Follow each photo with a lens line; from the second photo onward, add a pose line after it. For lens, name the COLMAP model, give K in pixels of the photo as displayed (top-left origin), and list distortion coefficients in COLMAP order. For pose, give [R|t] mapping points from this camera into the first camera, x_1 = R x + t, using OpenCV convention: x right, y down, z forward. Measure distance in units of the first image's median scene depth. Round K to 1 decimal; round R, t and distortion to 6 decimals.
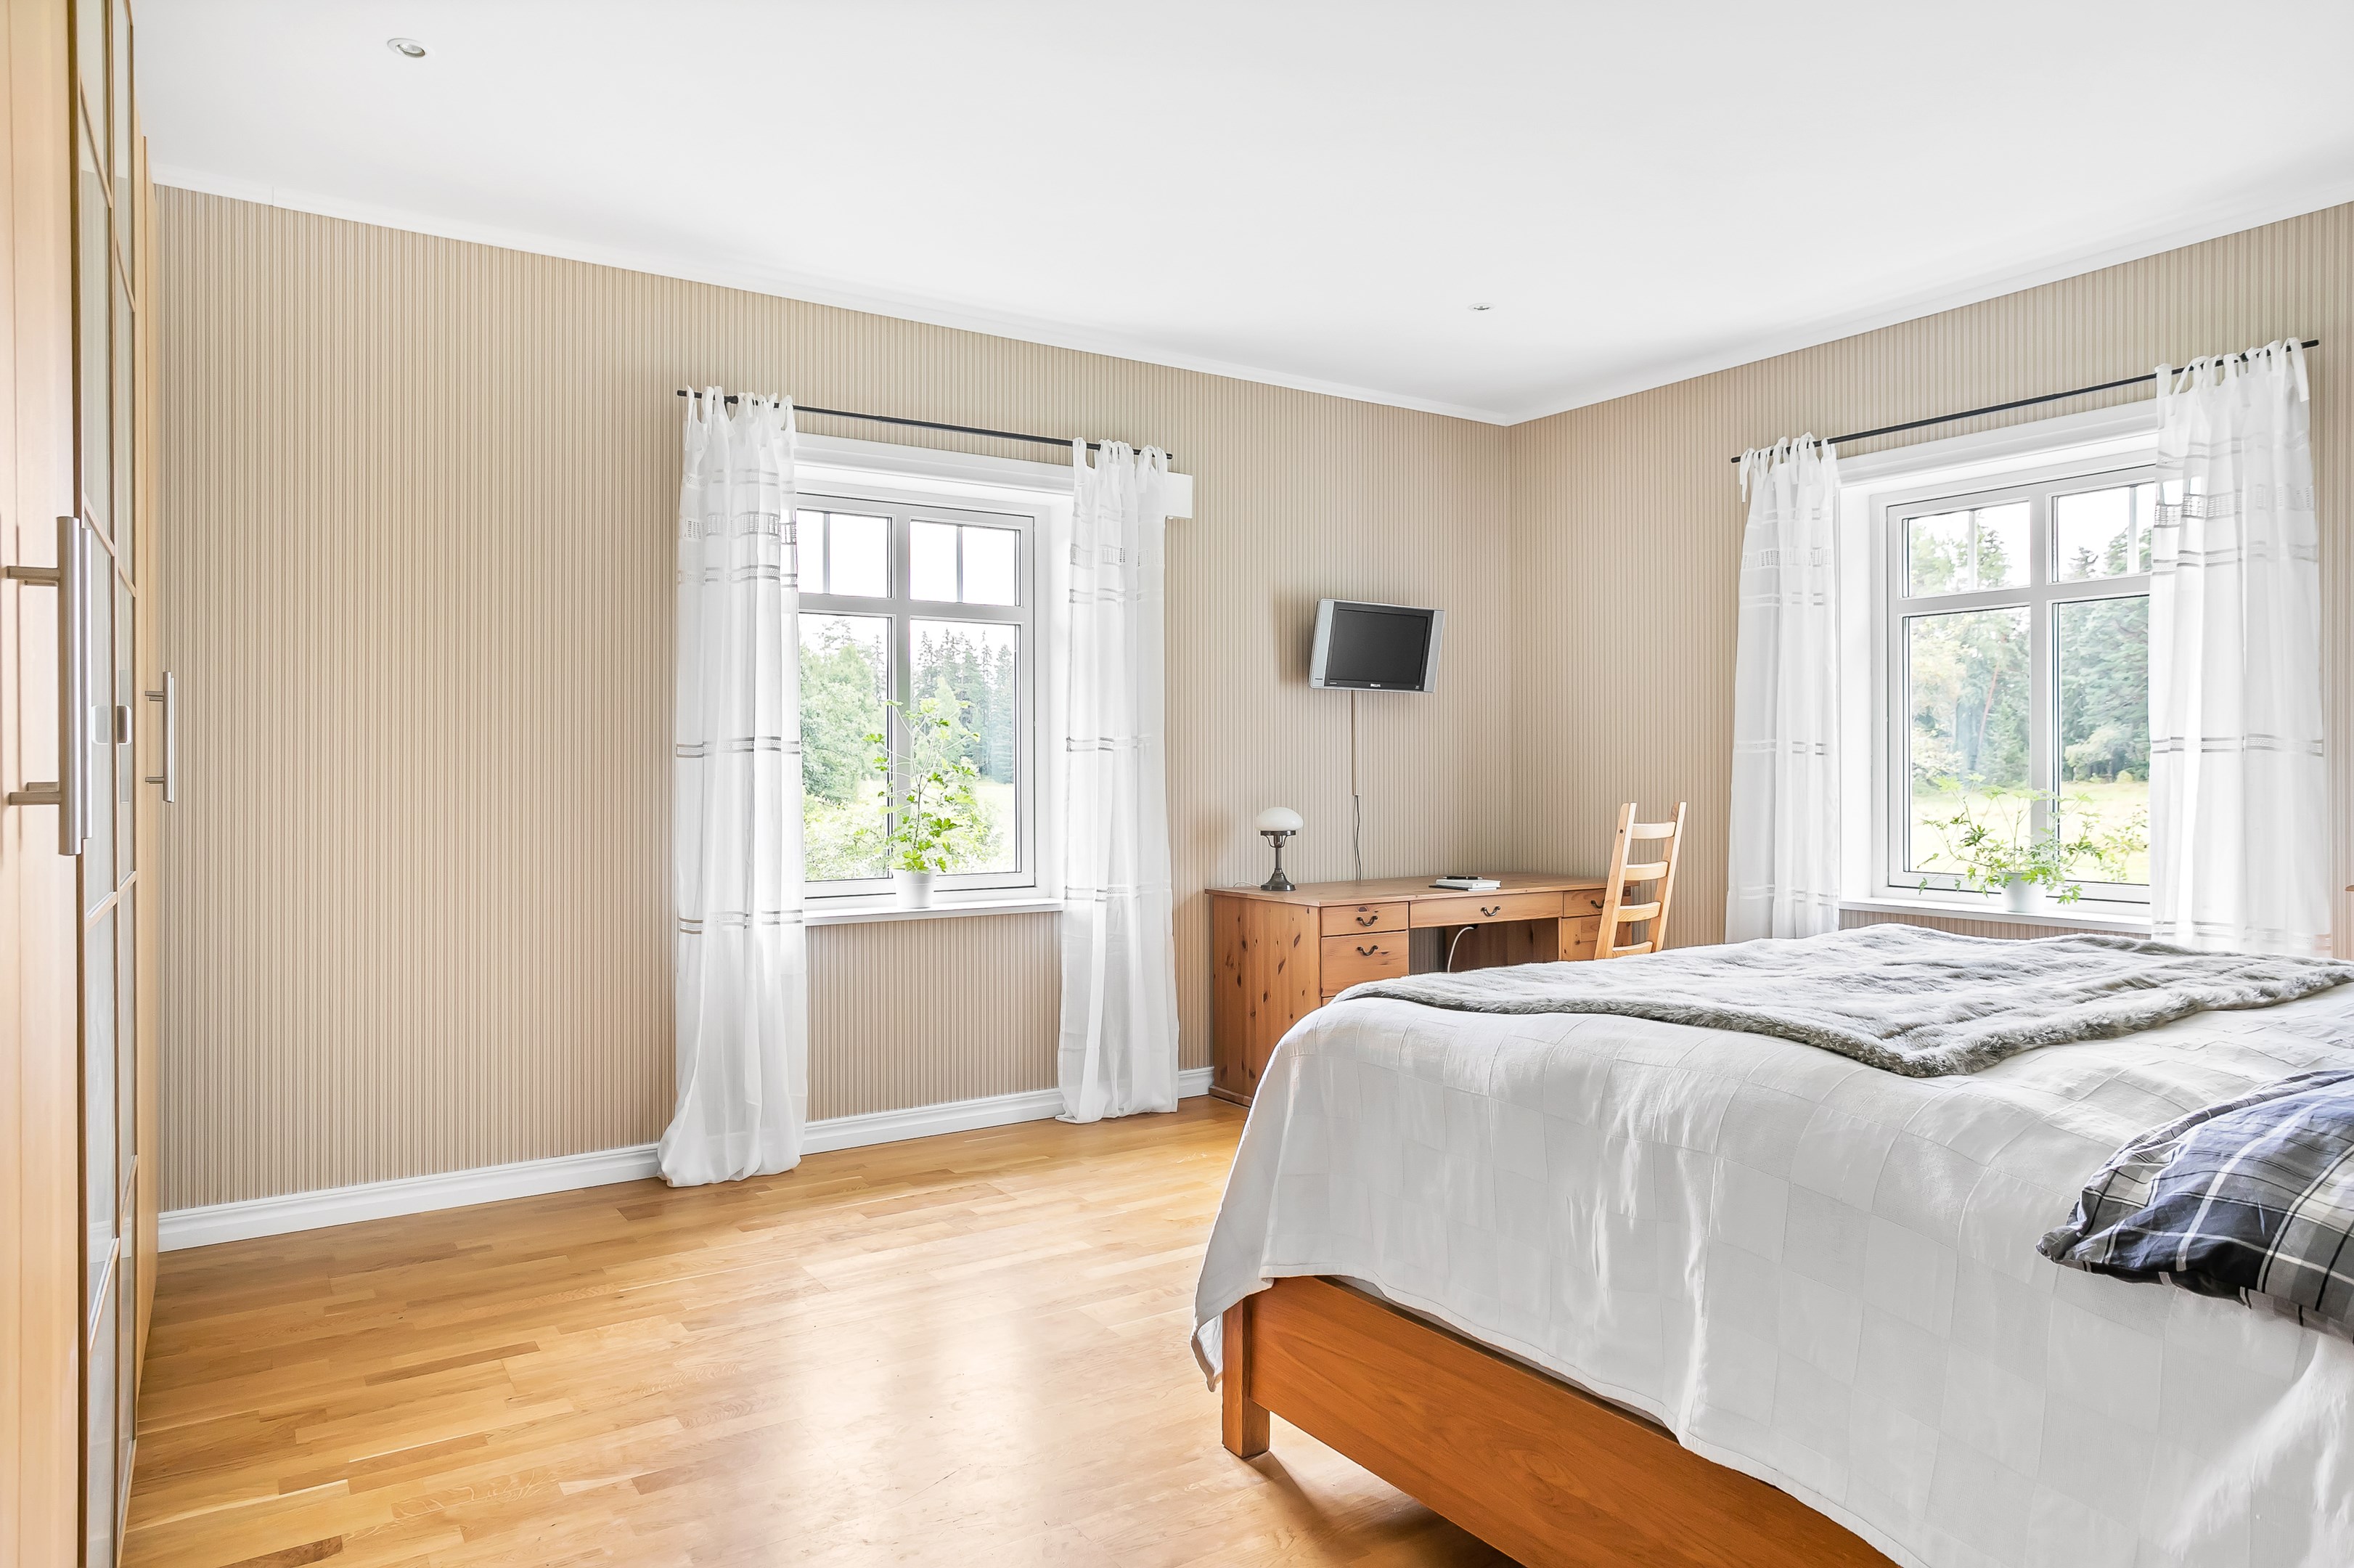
lens RADIAL K [[1432.2, 0, 1172.4], [0, 1432.2, 777.3], [0, 0, 1]] dist [-0.002003, 0.006601]
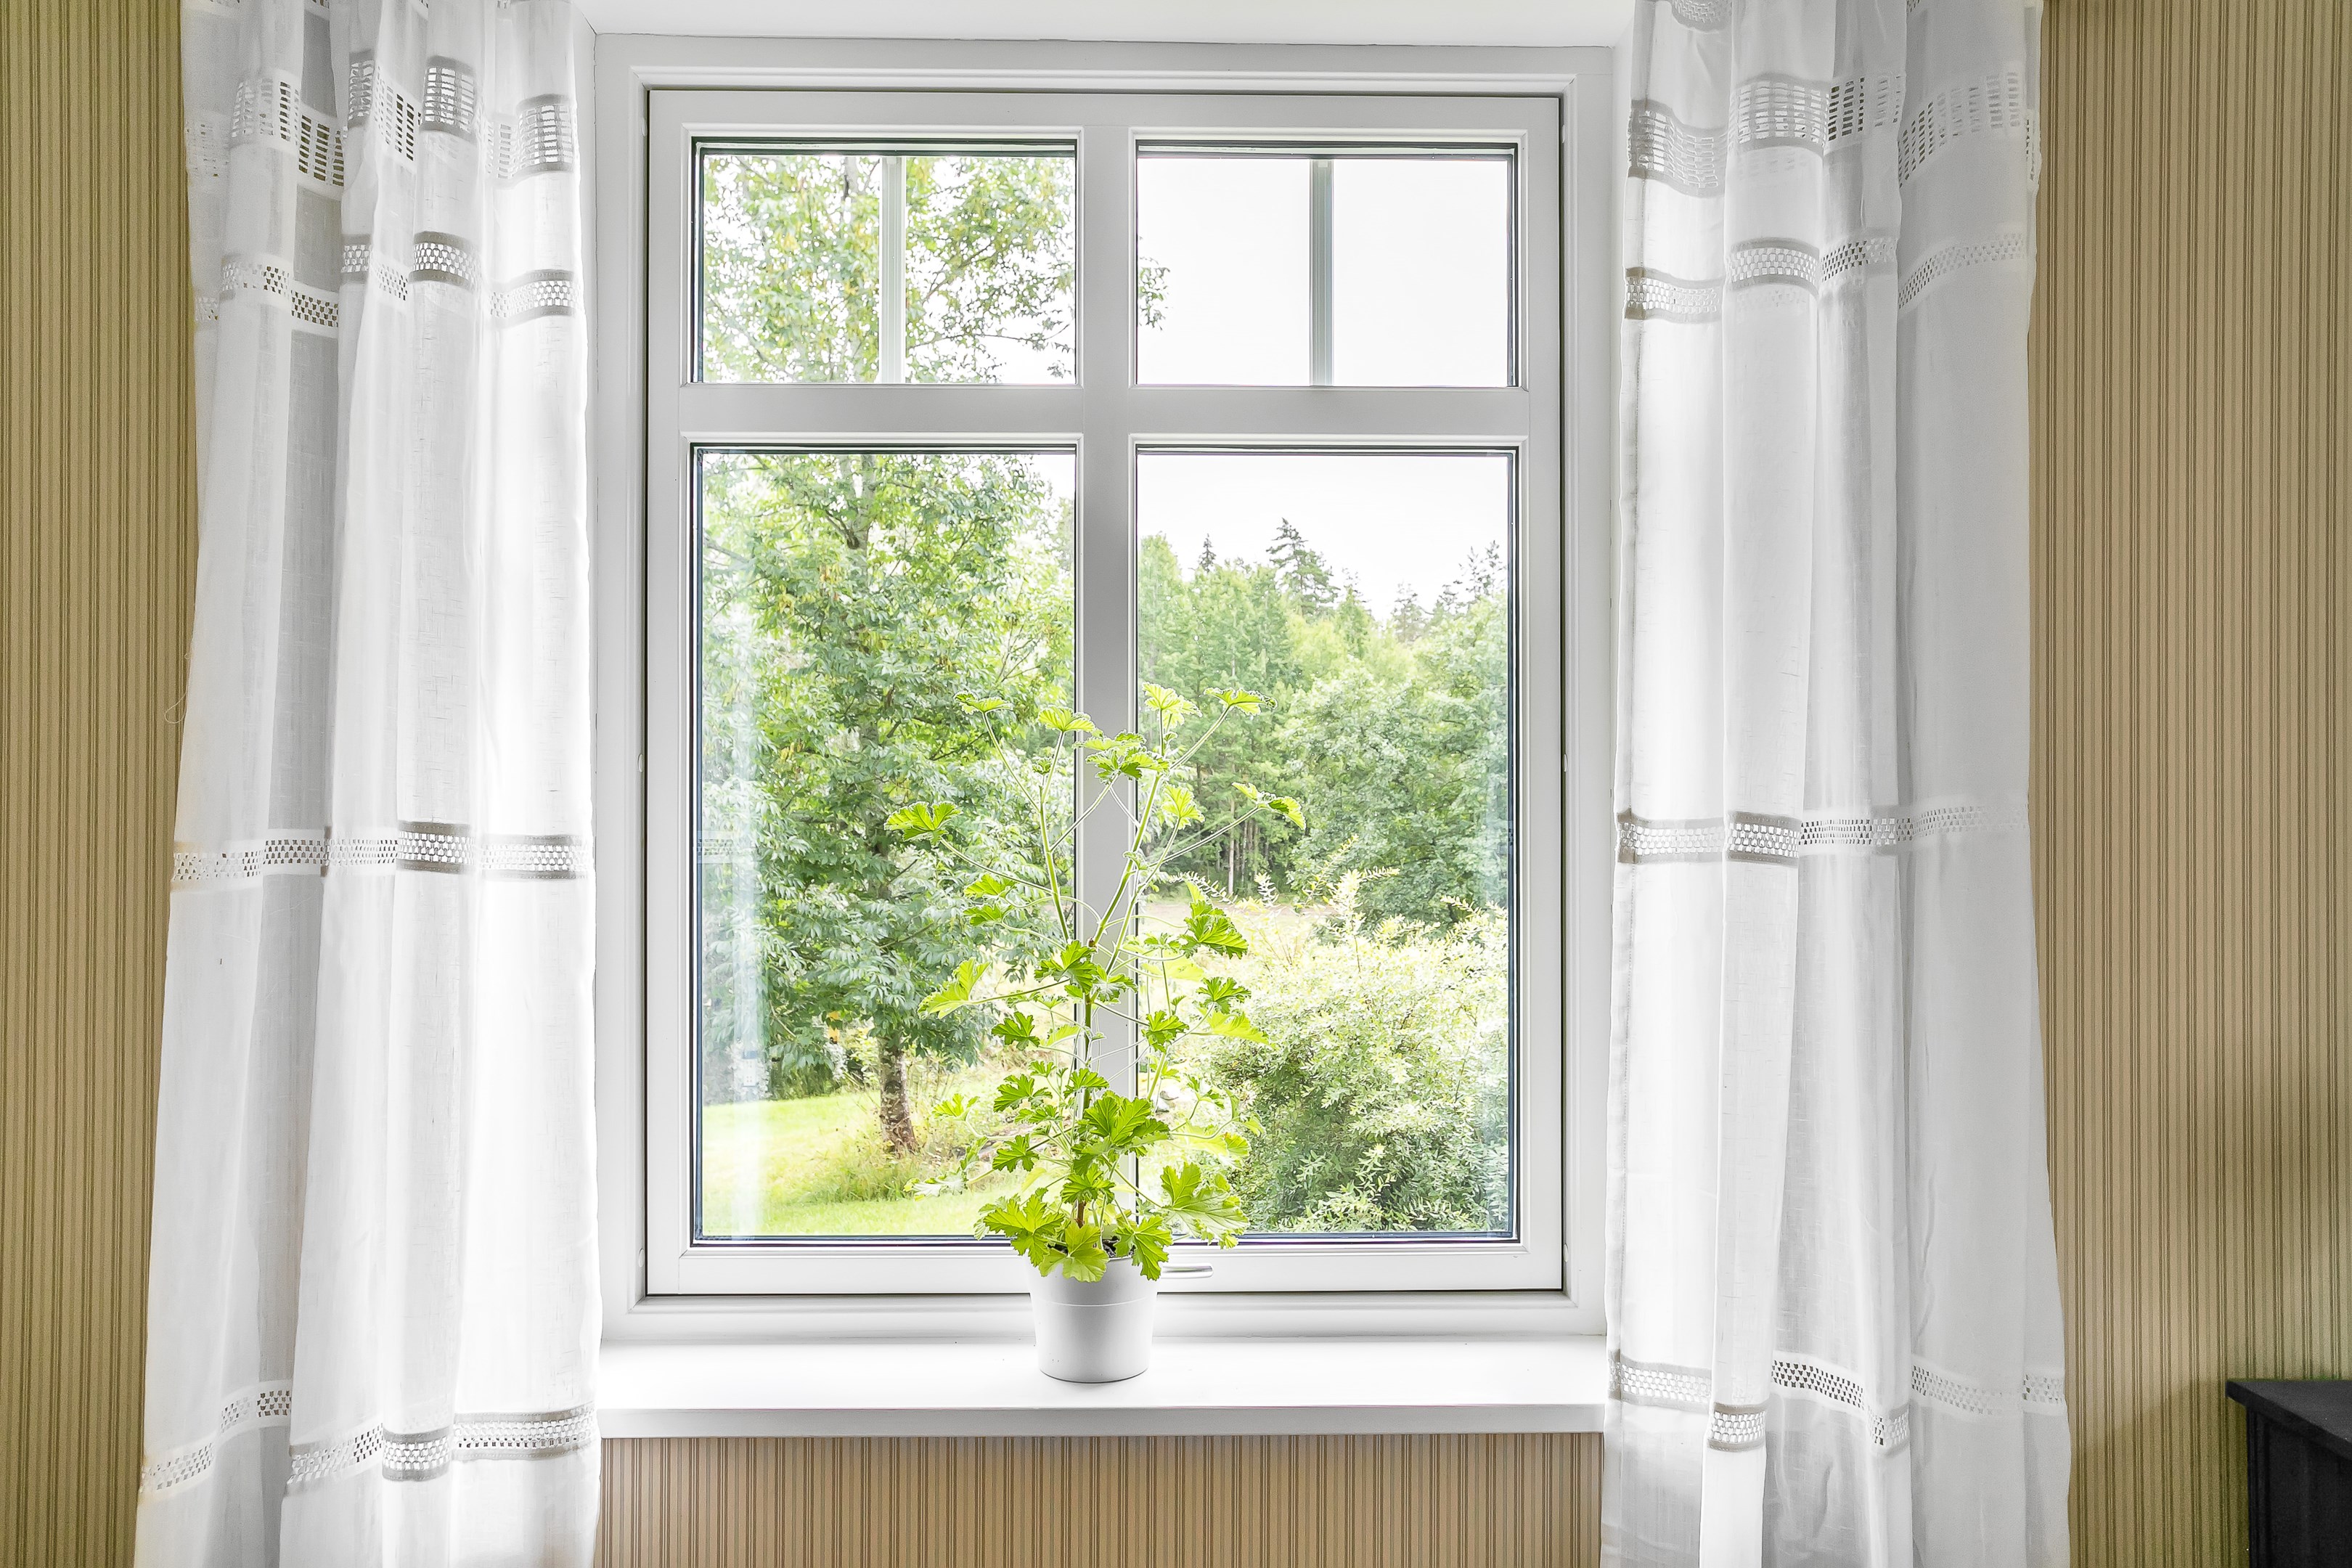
lens RADIAL K [[1612.9, 0, 1171.2], [0, 1612.9, 792.5], [0, 0, 1]] dist [0.003998, 0.000857]
pose [[0.845802, 0.002562, -0.533491, 0.018155], [-0.008793, 0.999920, -0.009139, -0.027014], [0.533425, 0.012421, 0.845756, 0.673288]]
